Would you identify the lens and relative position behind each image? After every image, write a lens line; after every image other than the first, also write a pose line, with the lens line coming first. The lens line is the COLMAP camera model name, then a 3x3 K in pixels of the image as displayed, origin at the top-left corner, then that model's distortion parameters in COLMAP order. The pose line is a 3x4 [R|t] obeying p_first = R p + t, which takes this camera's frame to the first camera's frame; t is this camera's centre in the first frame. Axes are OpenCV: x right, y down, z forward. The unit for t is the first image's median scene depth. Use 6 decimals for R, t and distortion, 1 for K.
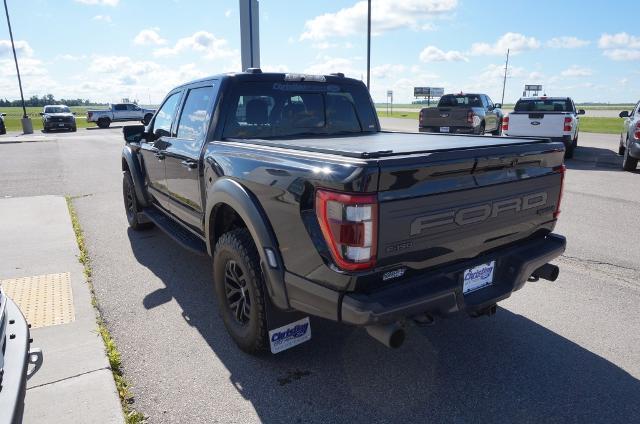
lens RADIAL K [[430.4, 0, 322.3], [0, 430.4, 216.4], [0, 0, 1]] dist [-0.025236, 0.021625]
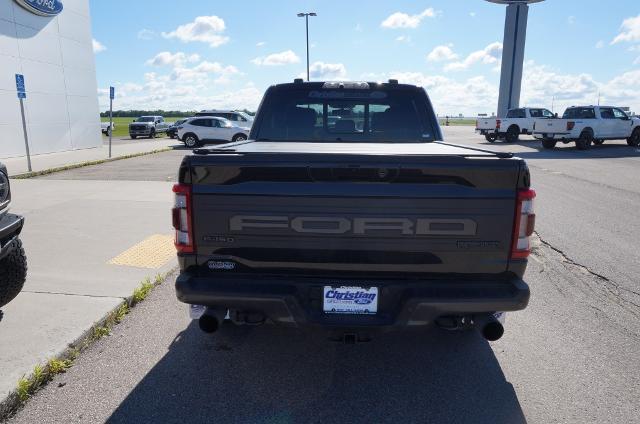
lens RADIAL K [[430.4, 0, 315.3], [0, 430.4, 210.2], [0, 0, 1]] dist [-0.025236, 0.021625]
pose [[0.804729, 0.133916, -0.578340, 0.747546], [-0.157719, 0.987441, 0.009188, -0.036309], [0.572307, 0.083821, 0.815744, 0.201001]]
